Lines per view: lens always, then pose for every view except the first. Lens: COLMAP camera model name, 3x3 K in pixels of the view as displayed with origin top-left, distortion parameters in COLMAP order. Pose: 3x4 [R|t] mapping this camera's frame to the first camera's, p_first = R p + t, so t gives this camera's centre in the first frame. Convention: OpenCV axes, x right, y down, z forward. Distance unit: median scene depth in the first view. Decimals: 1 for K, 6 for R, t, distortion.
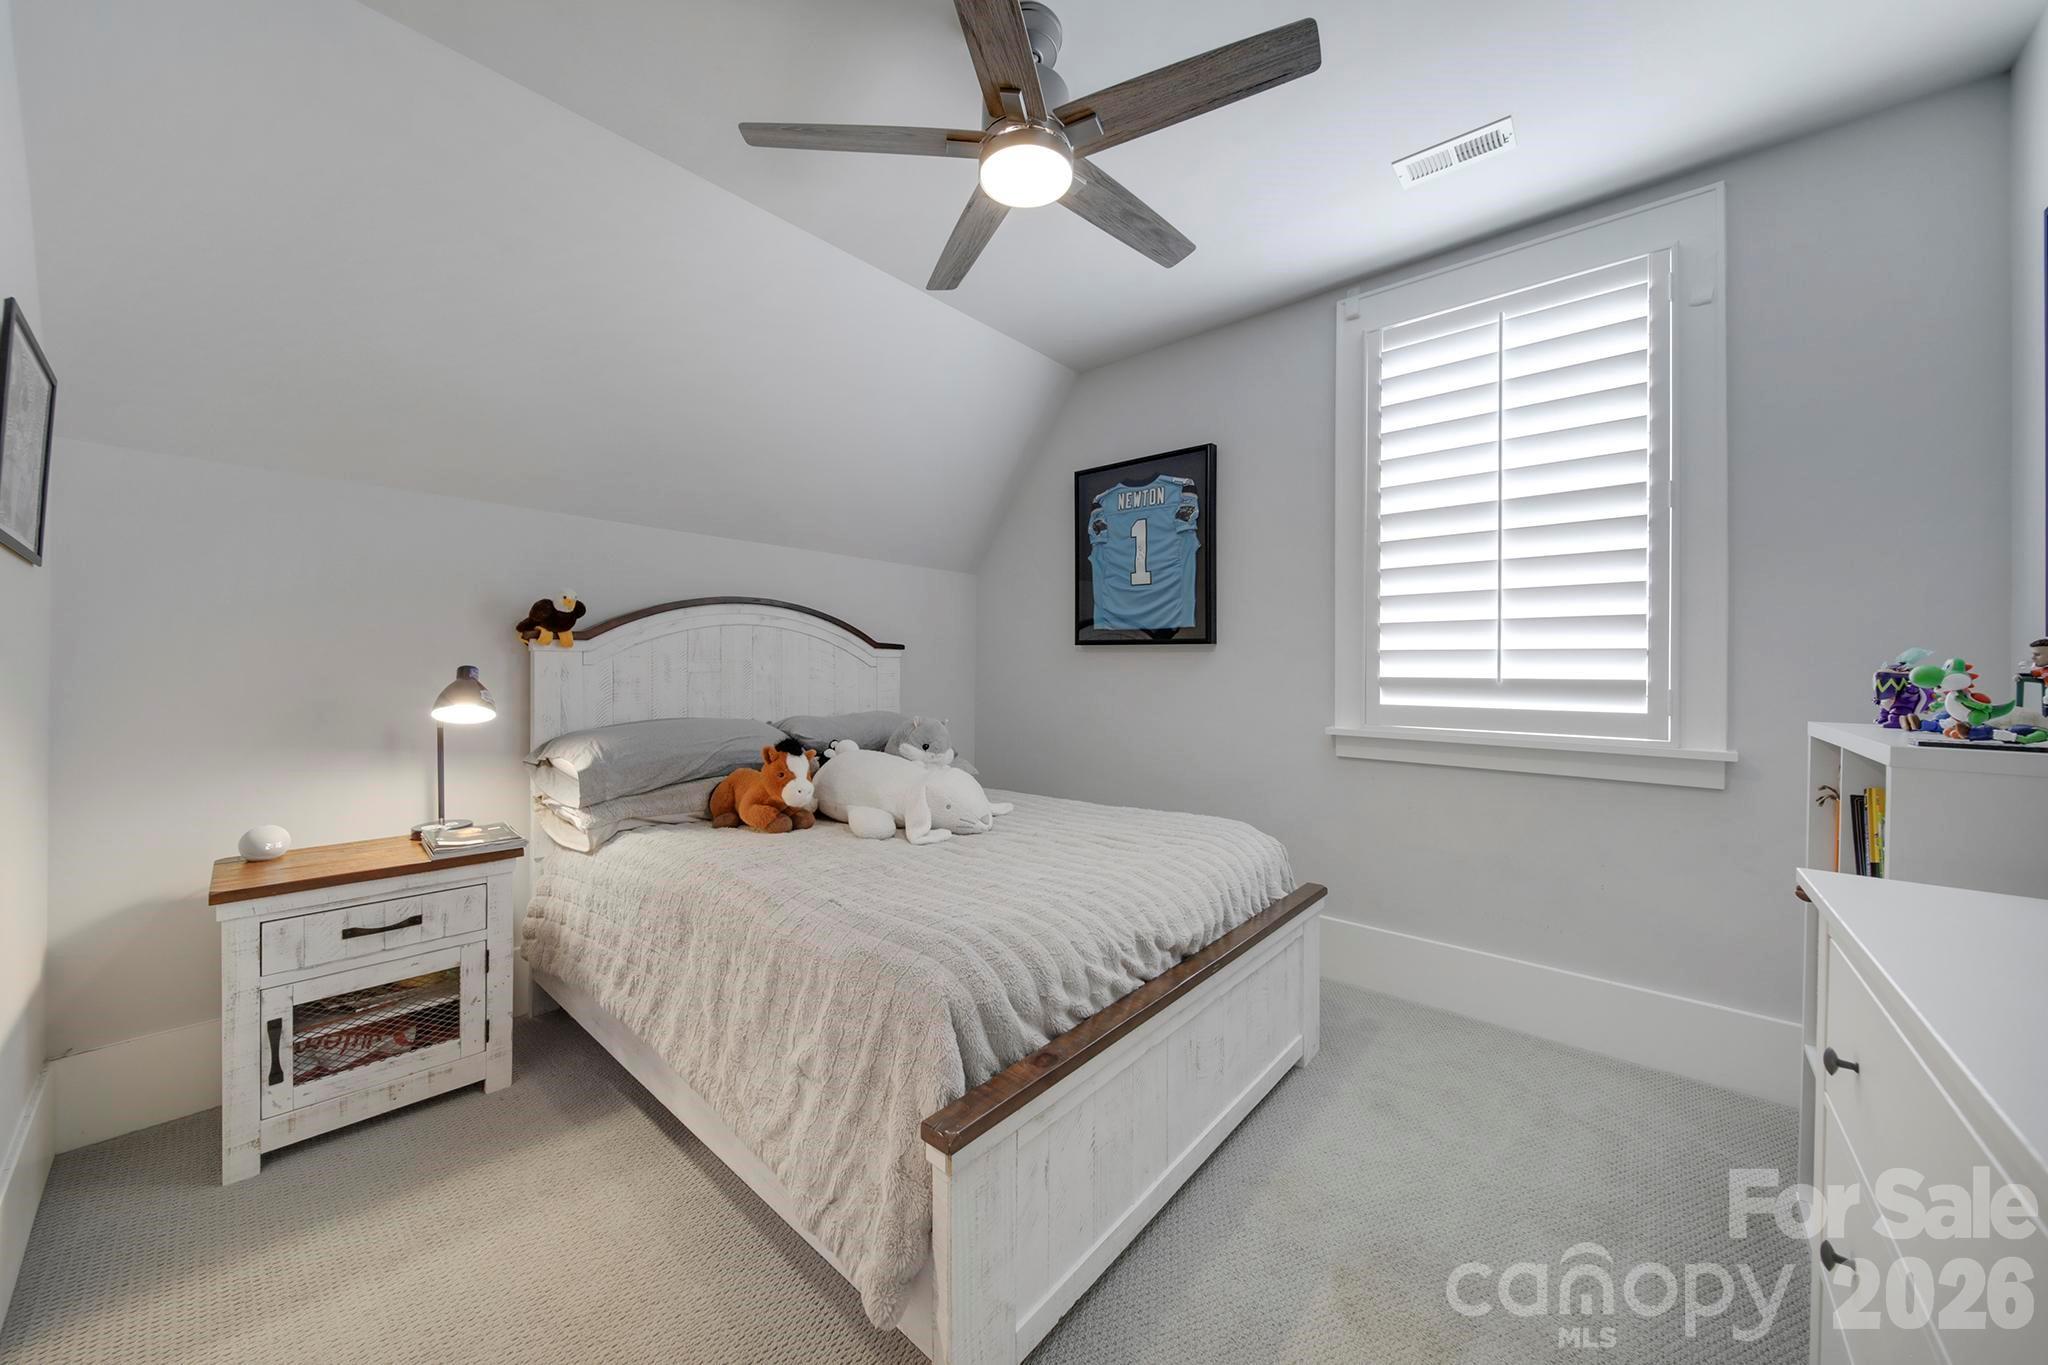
lens RADIAL K [[728.4, 0, 1024.9], [0, 728.4, 679.6], [0, 0, 1]] dist [-0.005524, -0.000199]
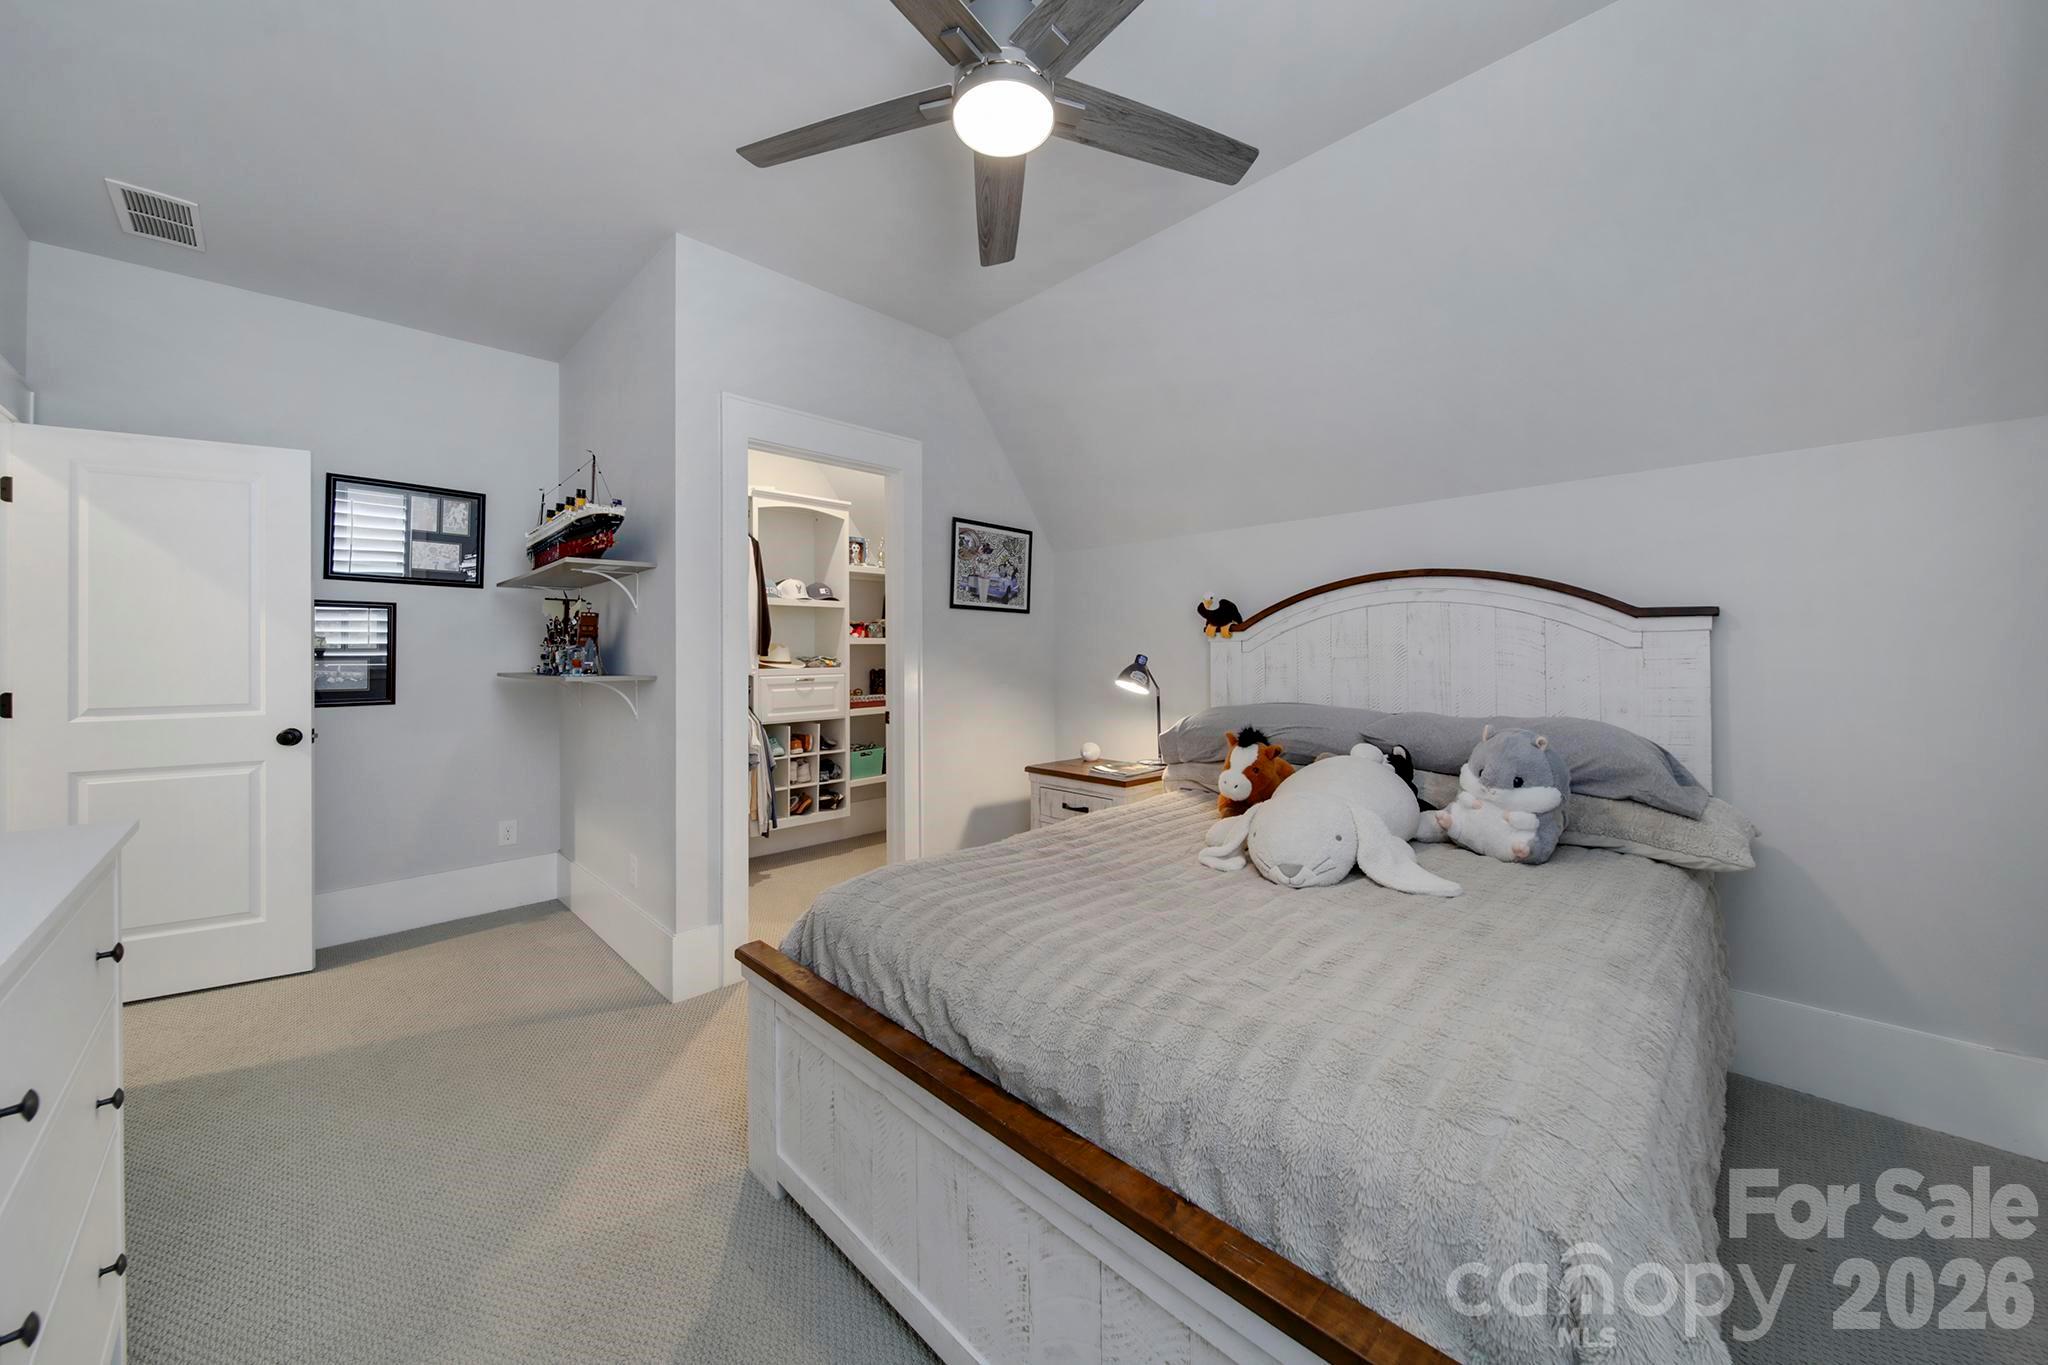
lens RADIAL K [[724.1, 0, 1019.5], [0, 724.1, 668.8], [0, 0, 1]] dist [-0.003463, -0.000174]
pose [[-0.078101, 0.010347, -0.996892, 0.622274], [-0.008954, 0.999899, 0.011079, -0.003349], [0.996905, 0.009791, -0.078000, 0.757913]]
